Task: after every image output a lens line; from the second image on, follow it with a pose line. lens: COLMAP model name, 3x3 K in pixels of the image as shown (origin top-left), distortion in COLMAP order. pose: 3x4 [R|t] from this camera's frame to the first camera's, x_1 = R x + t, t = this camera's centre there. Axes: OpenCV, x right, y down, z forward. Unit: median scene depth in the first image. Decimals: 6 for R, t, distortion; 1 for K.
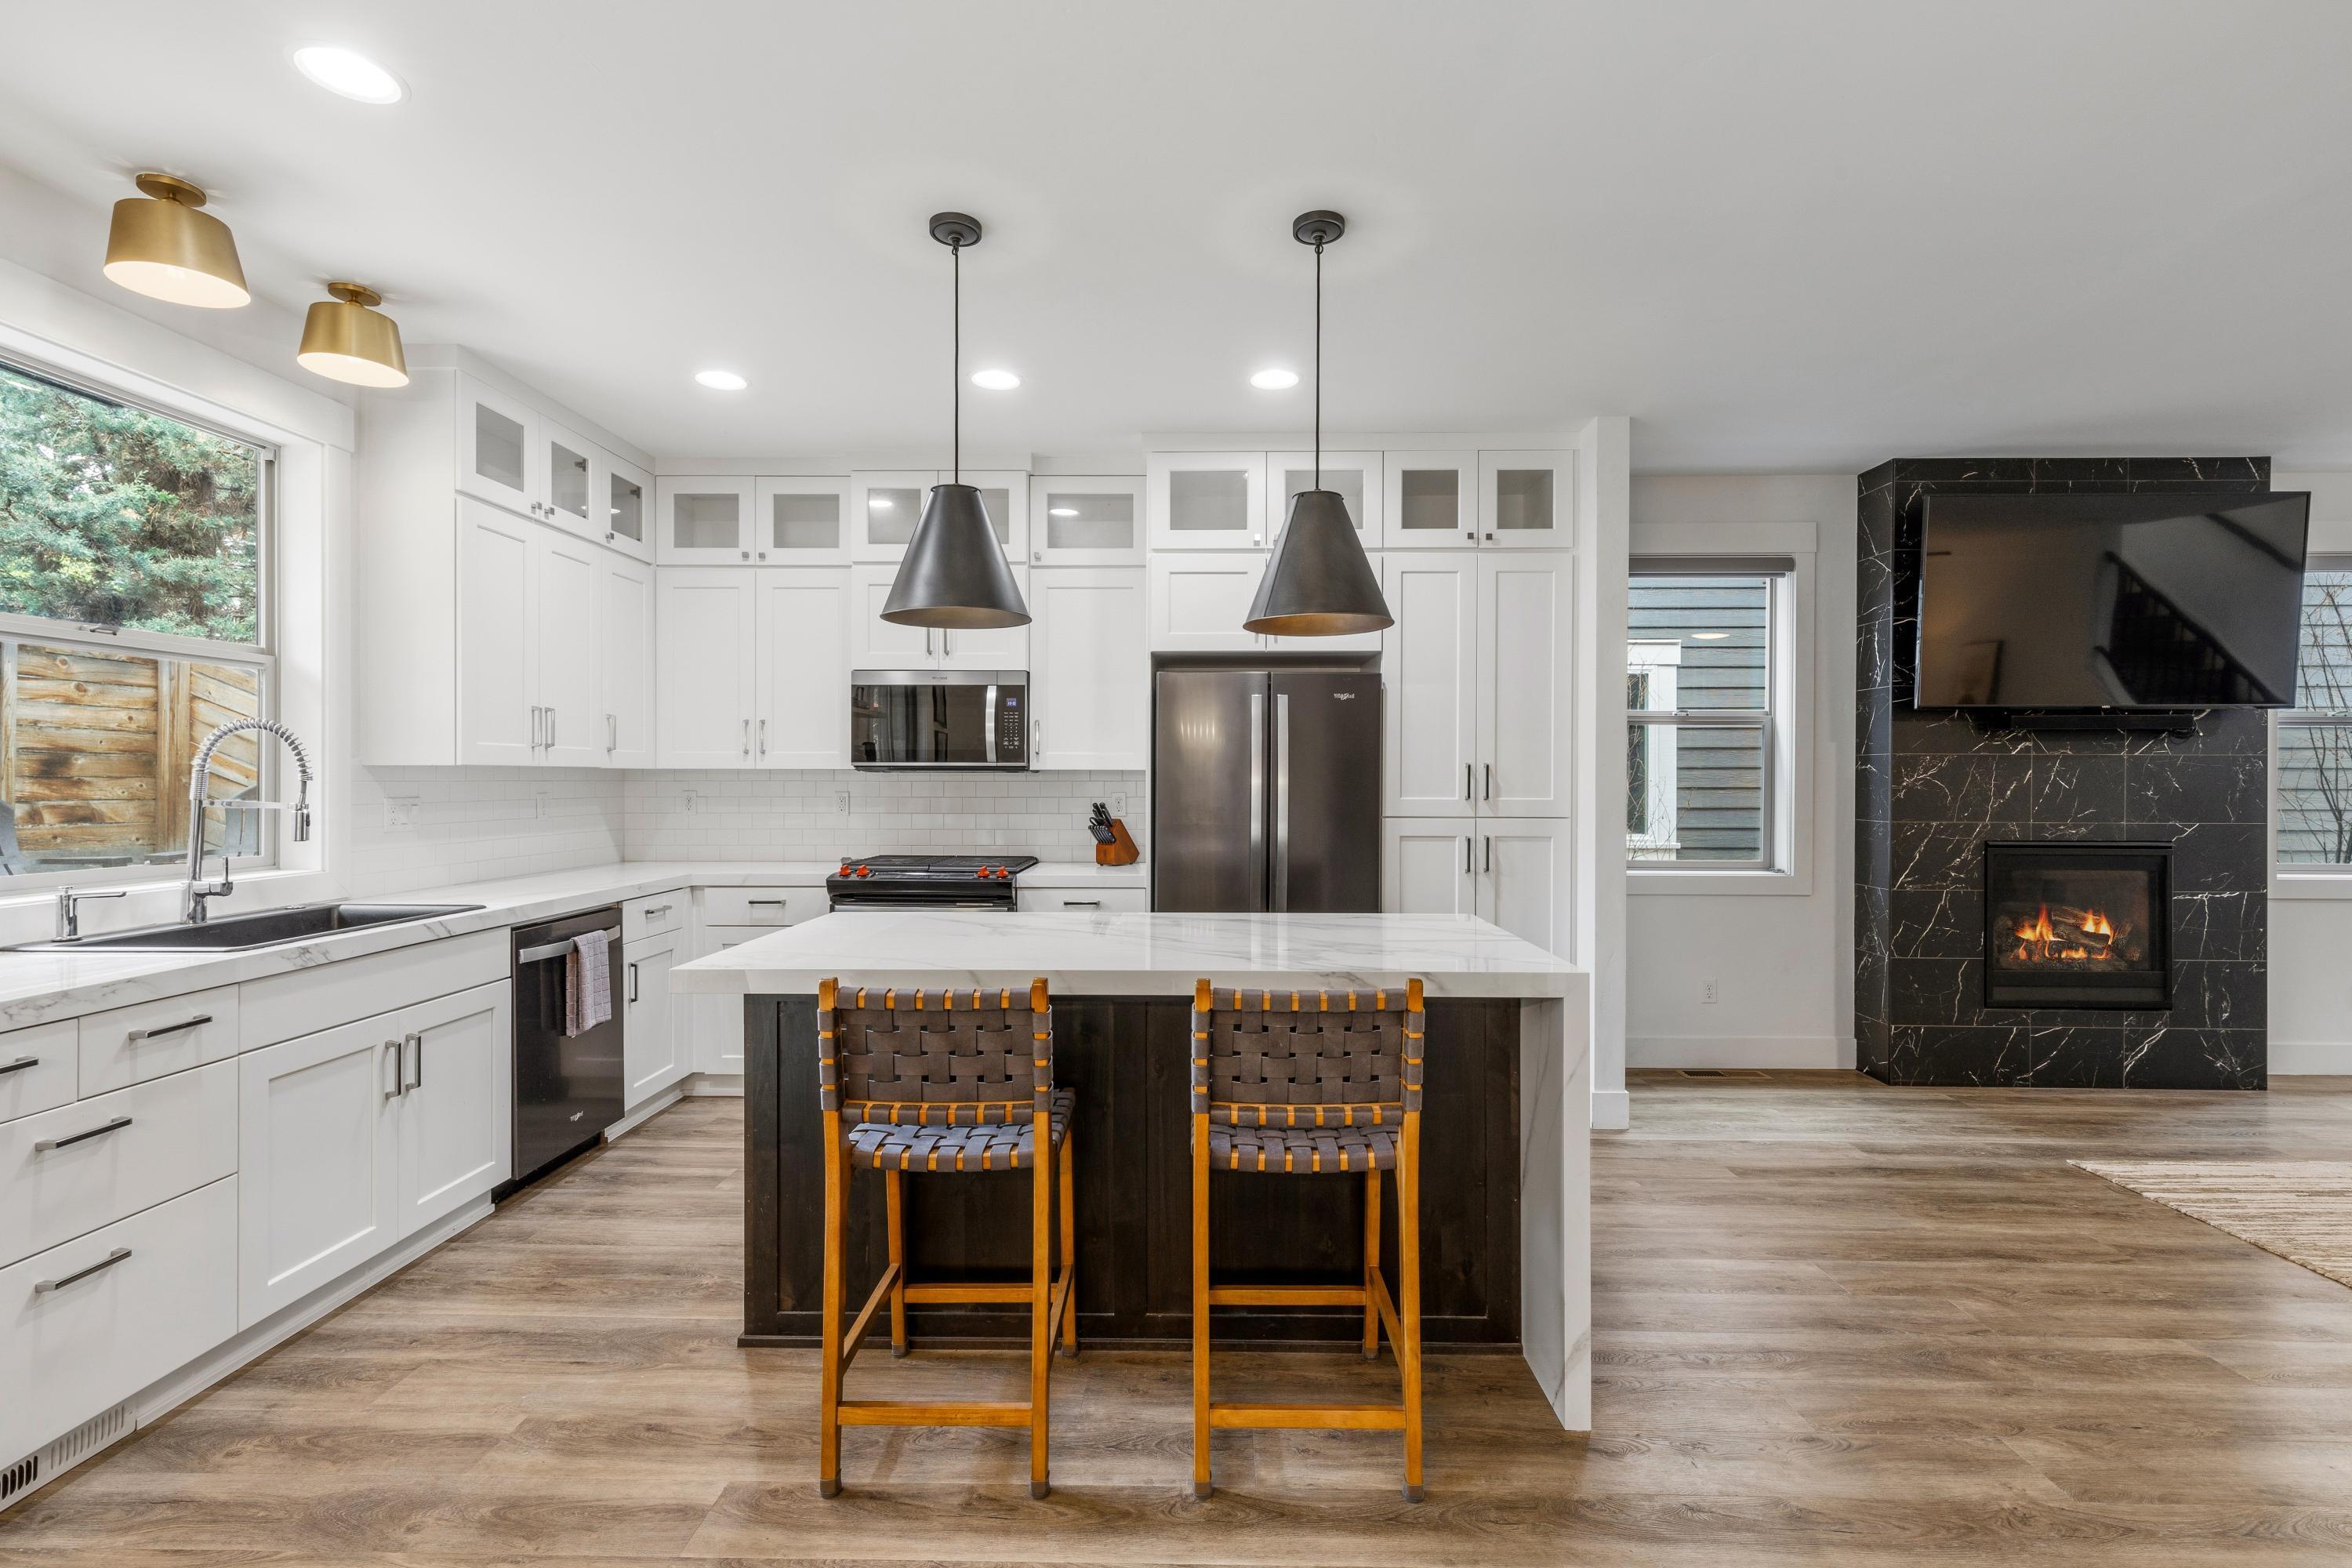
lens RADIAL K [[1055.8, 0, 1180.8], [0, 1055.8, 782.6], [0, 0, 1]] dist [0.012246, -0.002363]
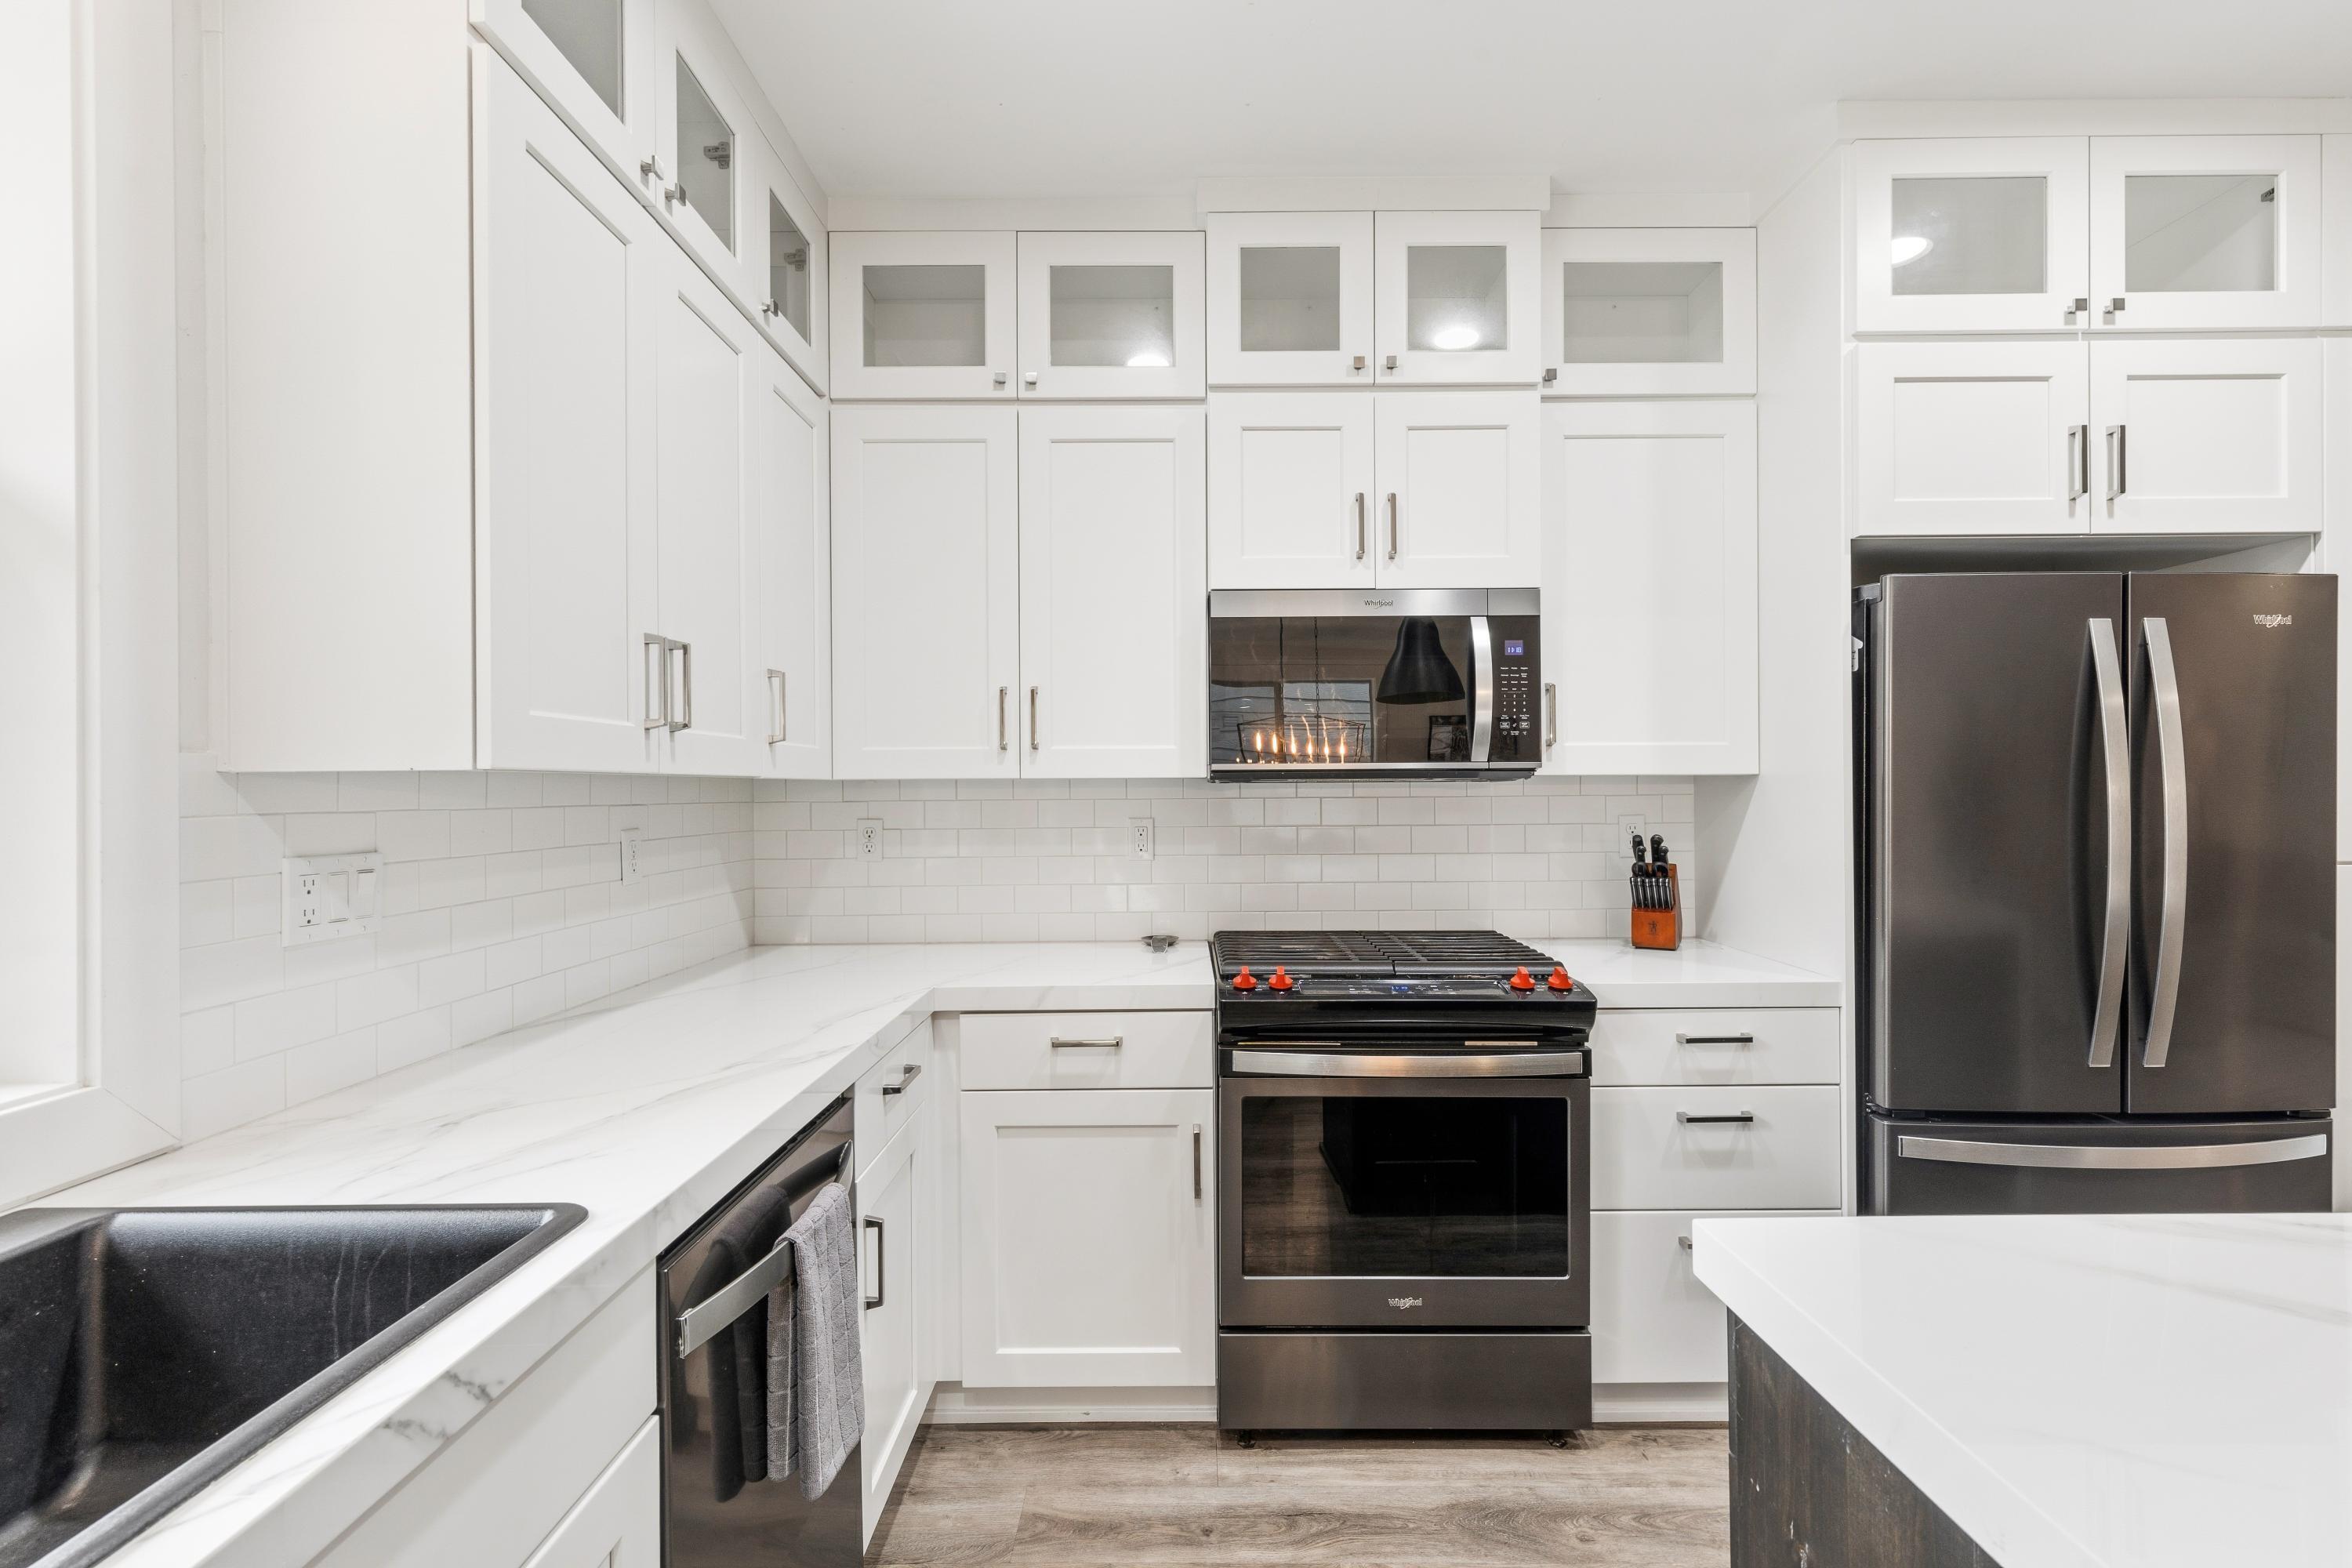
lens RADIAL K [[1055.8, 0, 1183.8], [0, 1055.8, 780.5], [0, 0, 1]] dist [0.012246, -0.002363]
pose [[0.999598, -0.008355, 0.027089, -0.407412], [0.008742, 0.999861, -0.014219, -0.004234], [-0.026966, 0.014450, 0.999532, 0.566973]]
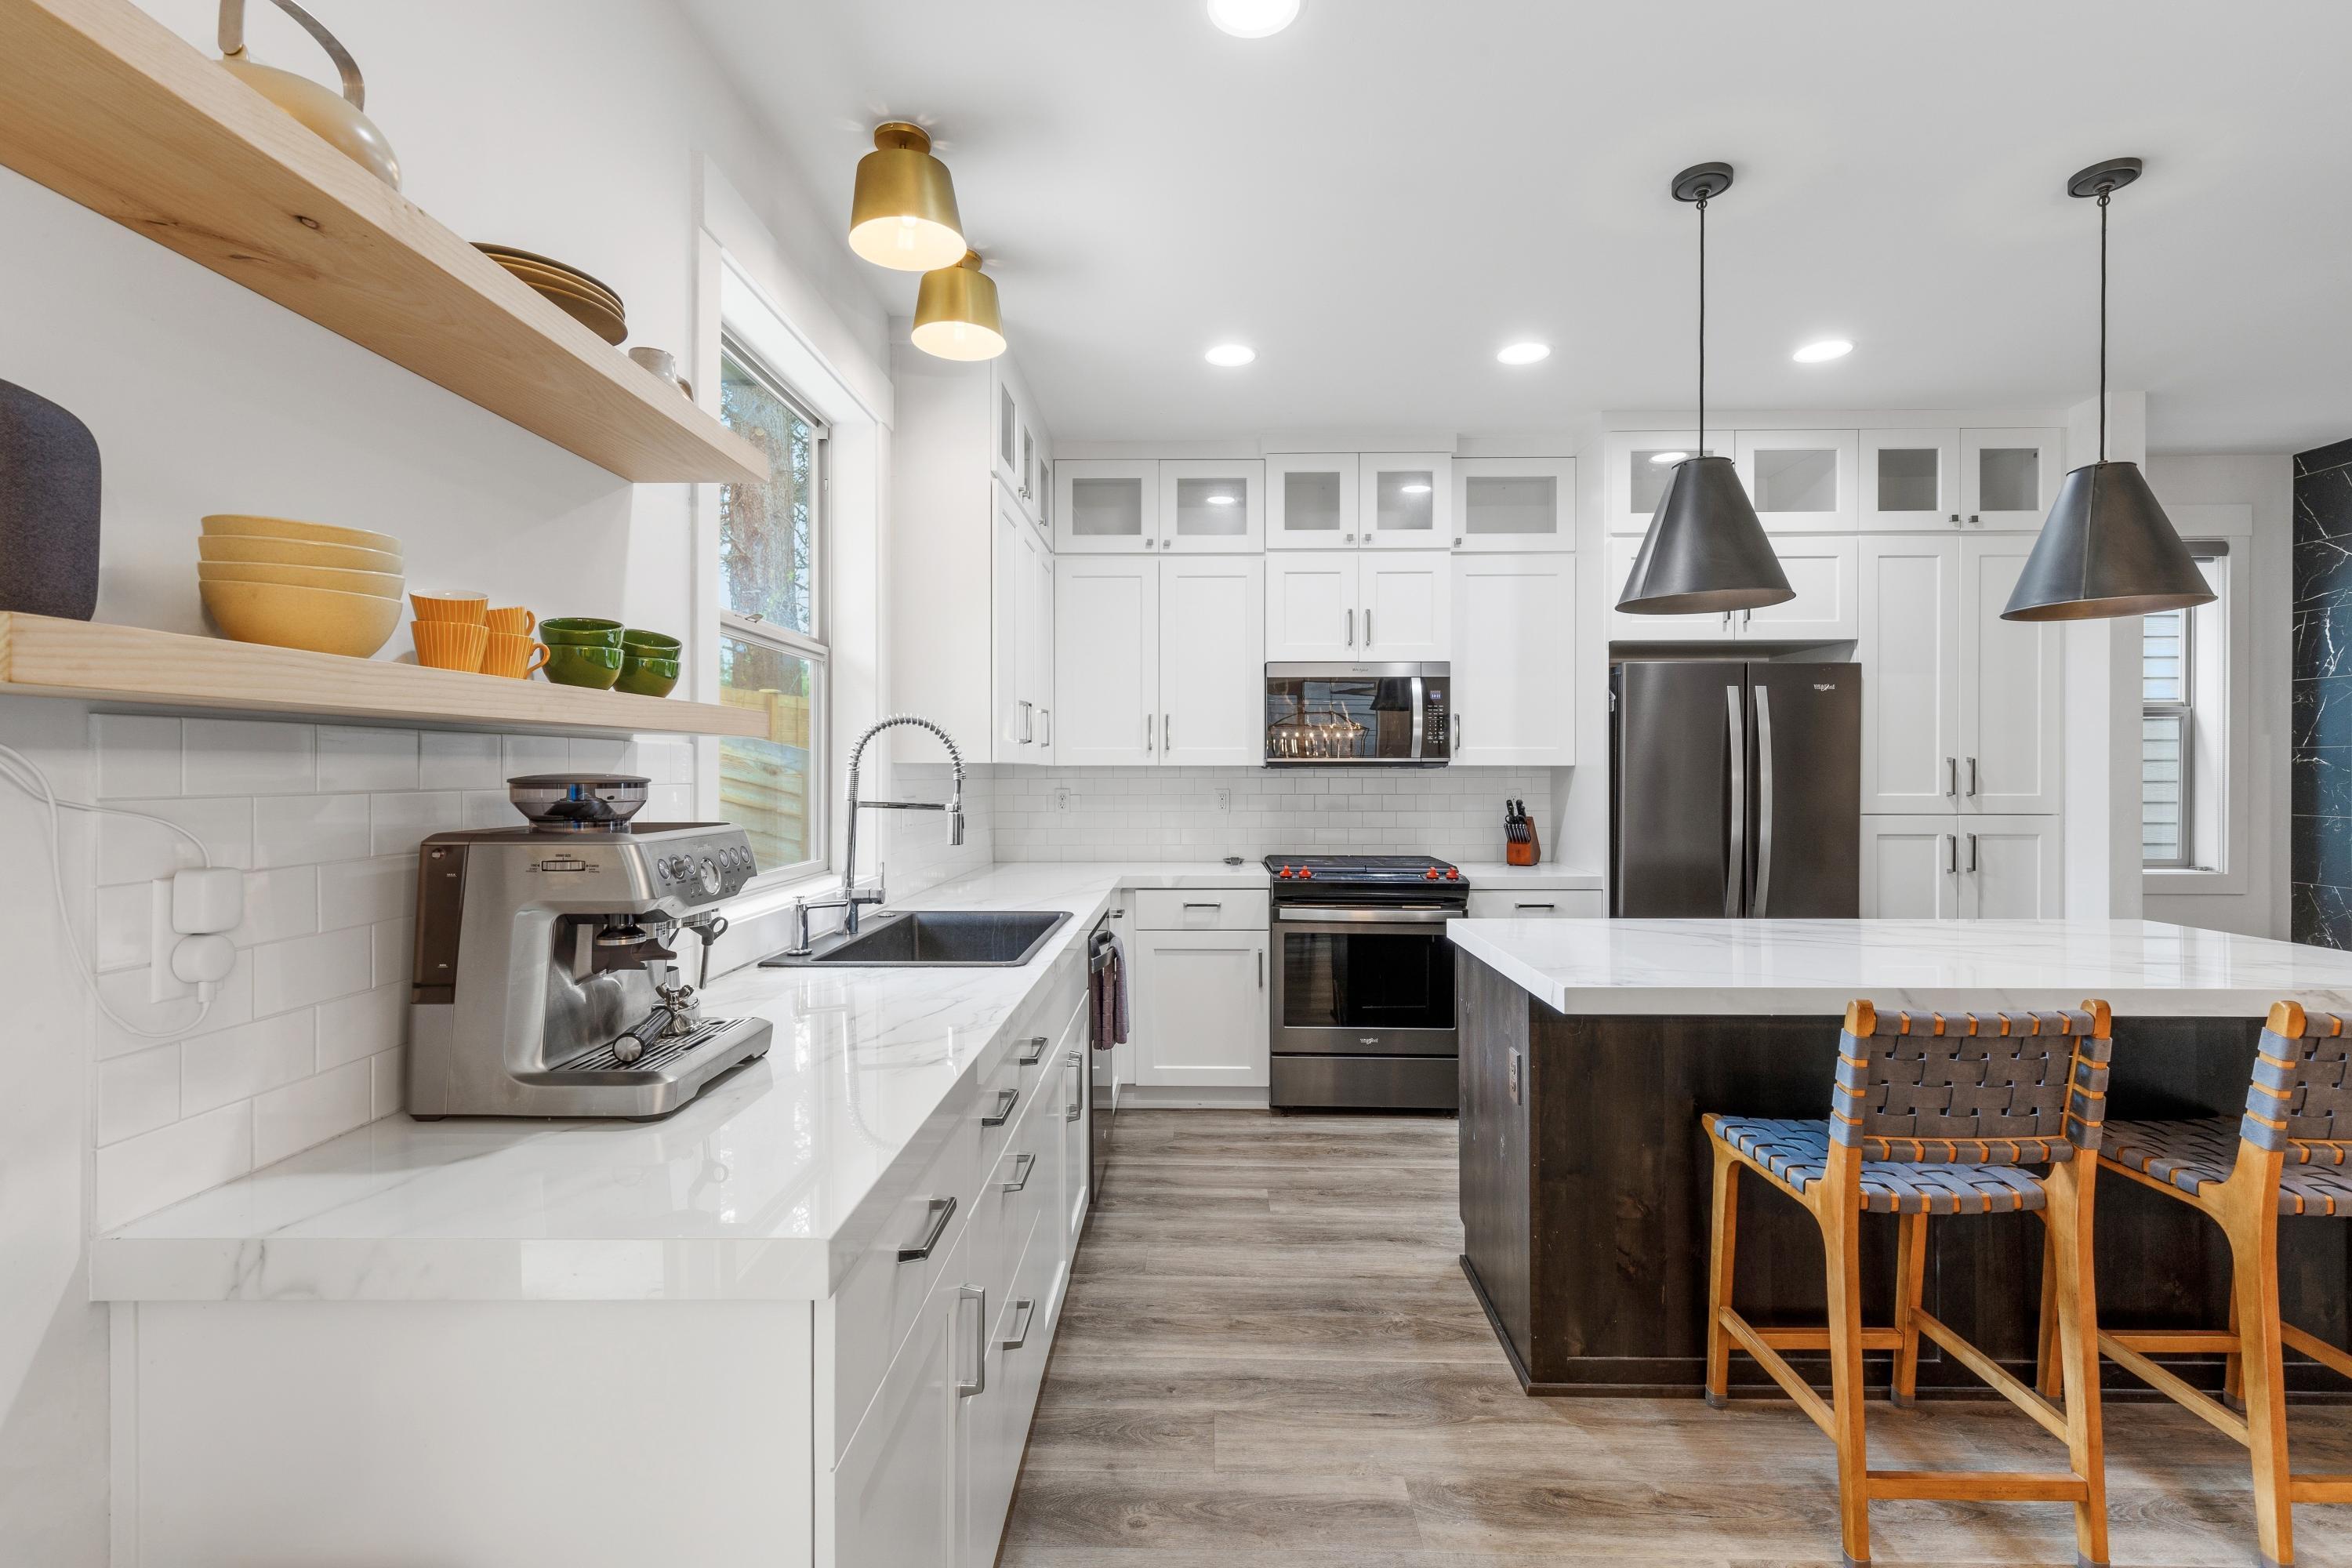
lens RADIAL K [[1055.8, 0, 1179.2], [0, 1055.8, 776.4], [0, 0, 1]] dist [0.012246, -0.002363]
pose [[0.999973, -0.003003, 0.006760, -0.476382], [0.003008, 0.999995, -0.000704, -0.002969], [-0.006758, 0.000724, 0.999977, 0.054949]]
